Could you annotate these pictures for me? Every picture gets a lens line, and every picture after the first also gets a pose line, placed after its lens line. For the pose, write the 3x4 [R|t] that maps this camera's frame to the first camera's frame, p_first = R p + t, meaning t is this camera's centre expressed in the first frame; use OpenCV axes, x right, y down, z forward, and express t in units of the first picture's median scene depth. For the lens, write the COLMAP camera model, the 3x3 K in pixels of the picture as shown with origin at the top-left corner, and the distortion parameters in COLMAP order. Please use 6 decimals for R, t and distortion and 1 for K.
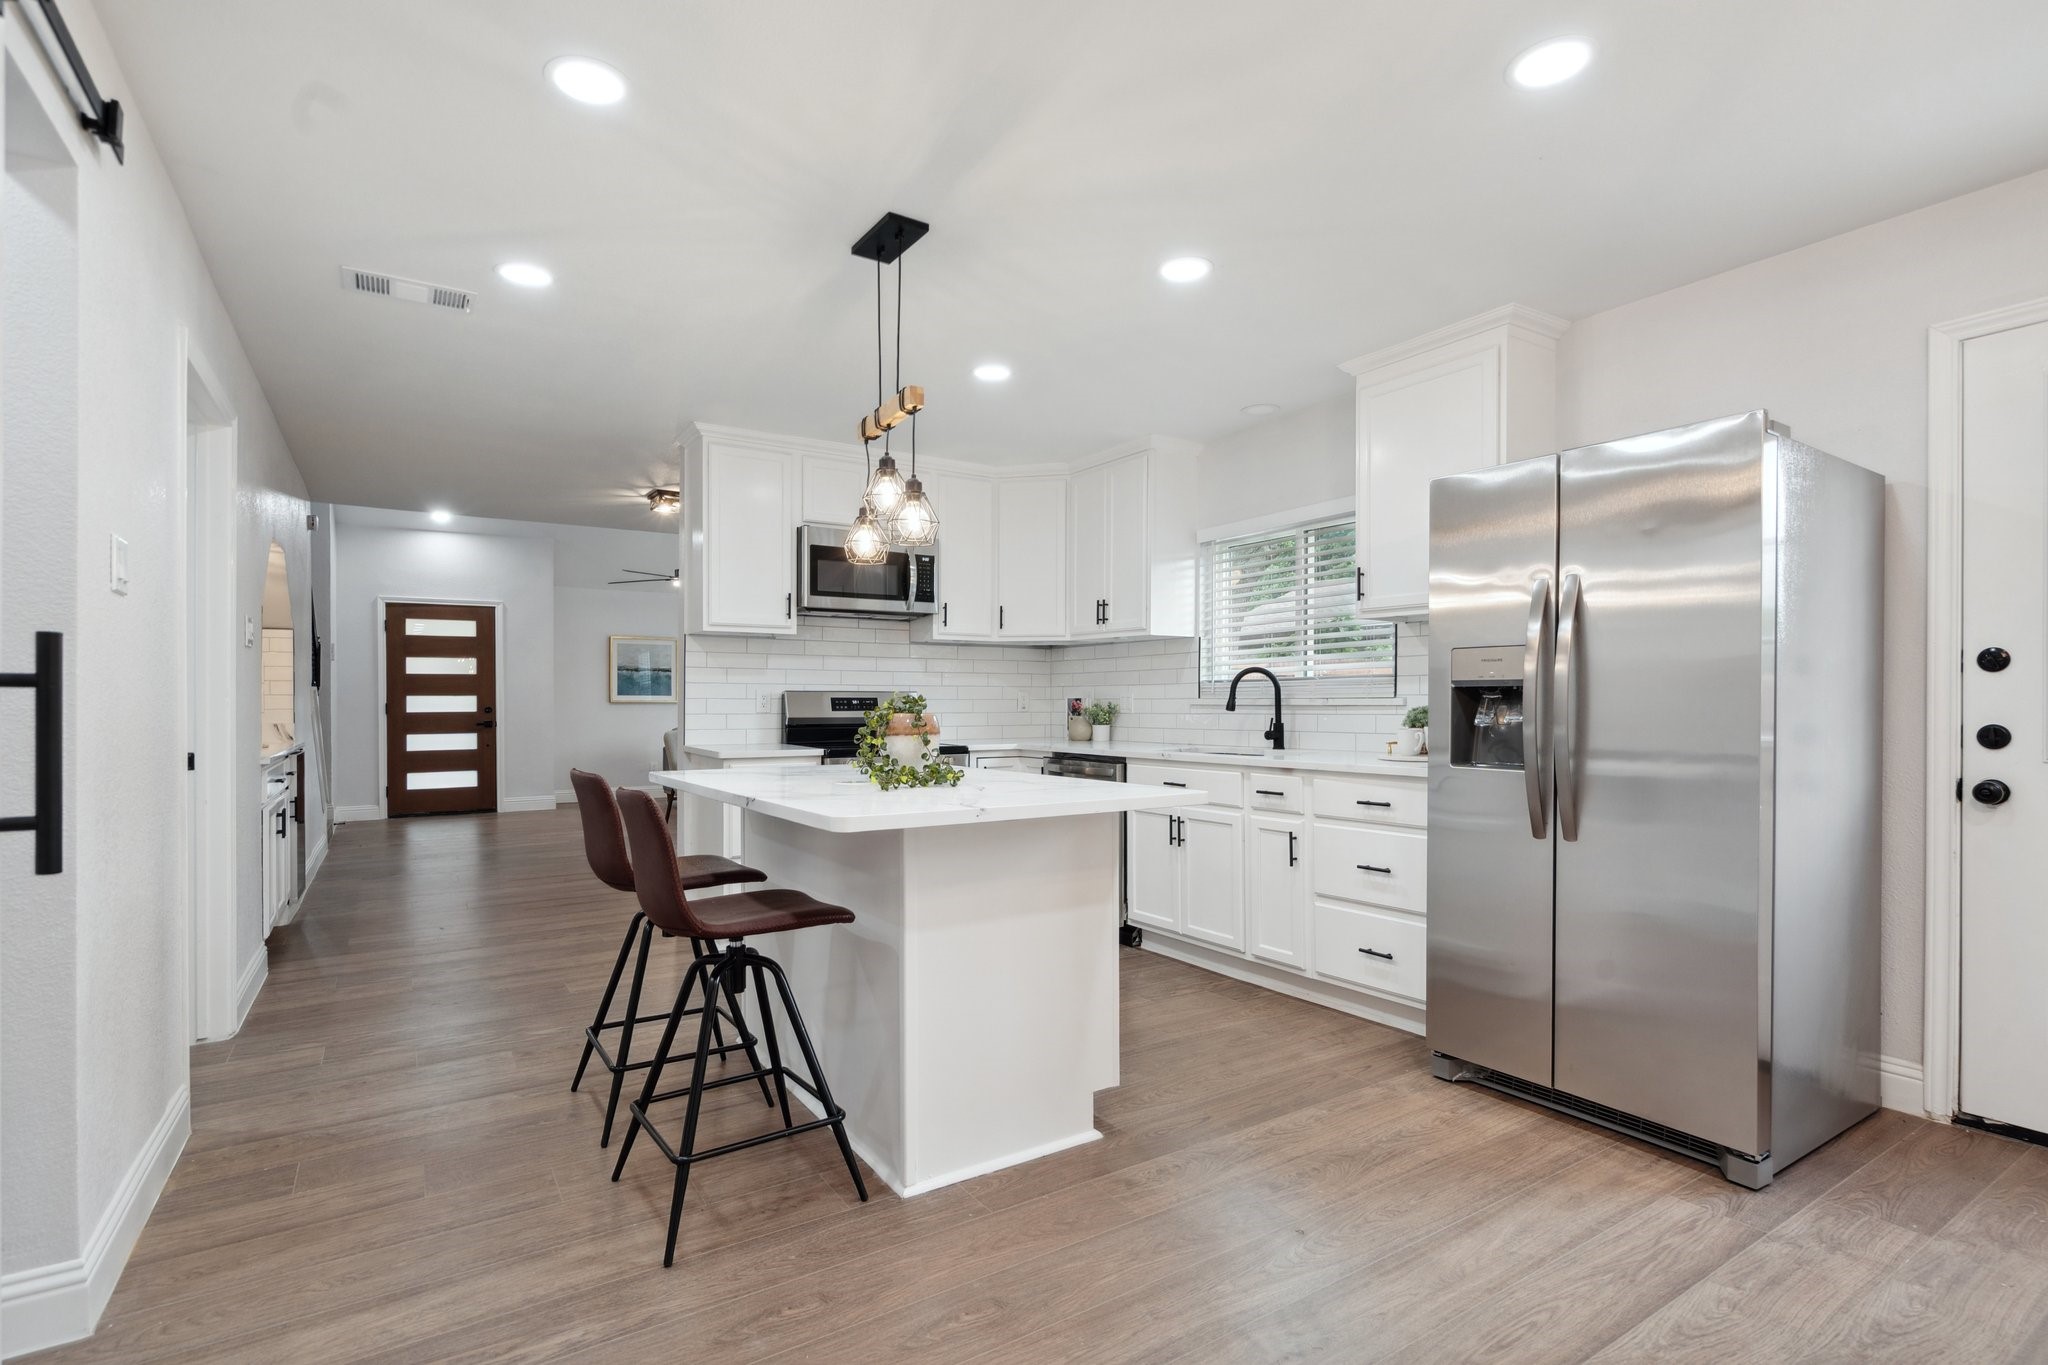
lens RADIAL K [[966.1, 0, 1030.7], [0, 966.1, 699.6], [0, 0, 1]] dist [-0.002797, 0.004421]
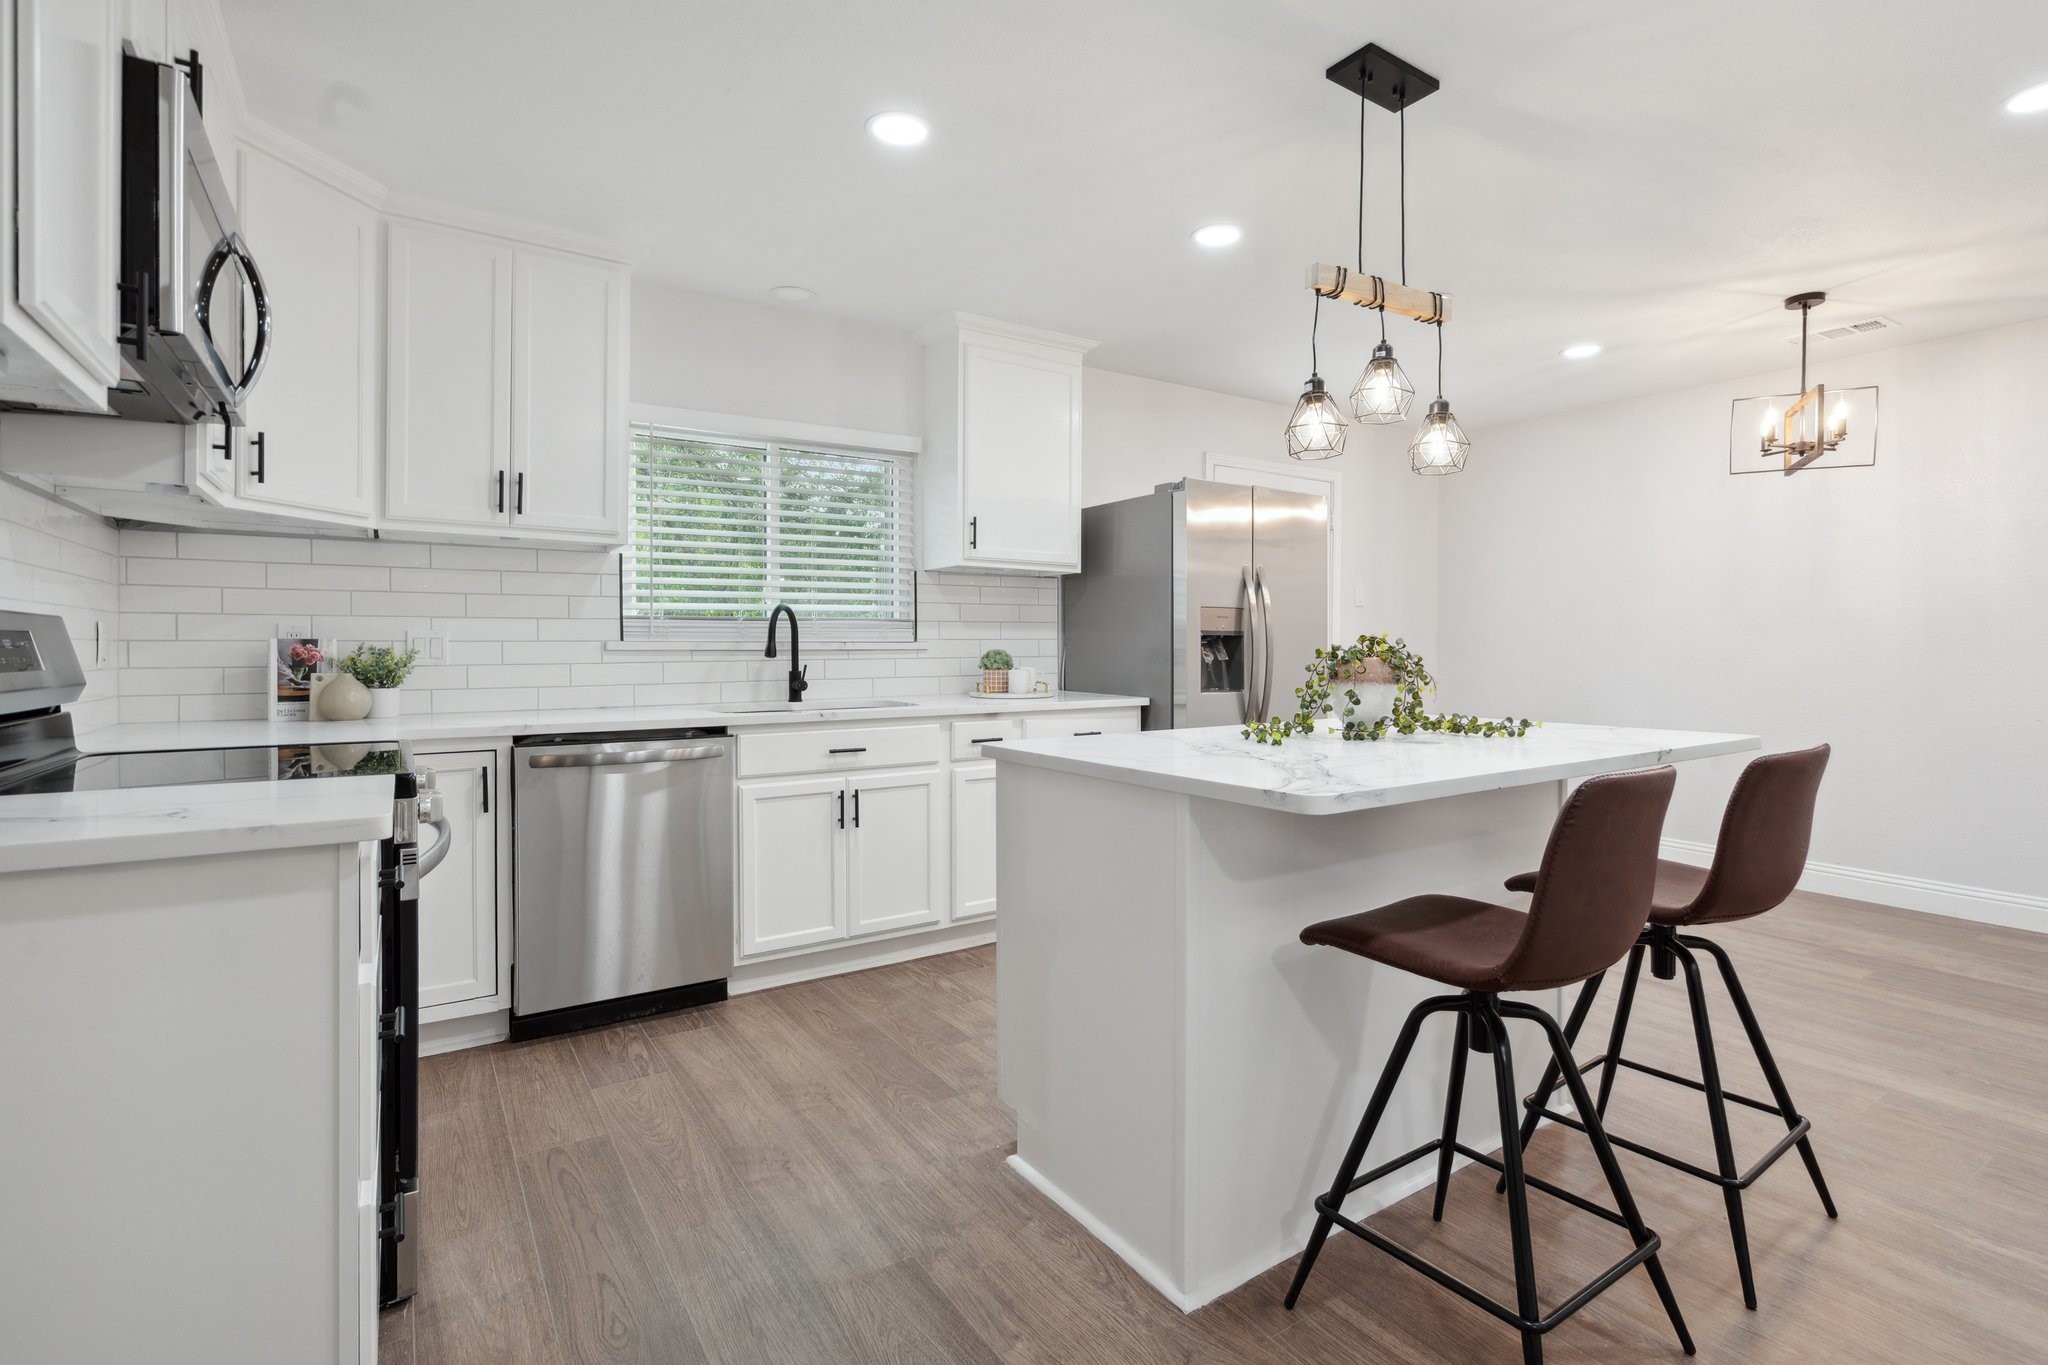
lens RADIAL K [[966.1, 0, 1017.3], [0, 966.1, 651.2], [0, 0, 1]] dist [-0.002797, 0.004421]
pose [[-0.000570, -0.005386, 0.999985, -0.628912], [-0.003880, 0.999978, 0.005383, 0.001549], [-0.999992, -0.003877, -0.000591, 0.847064]]
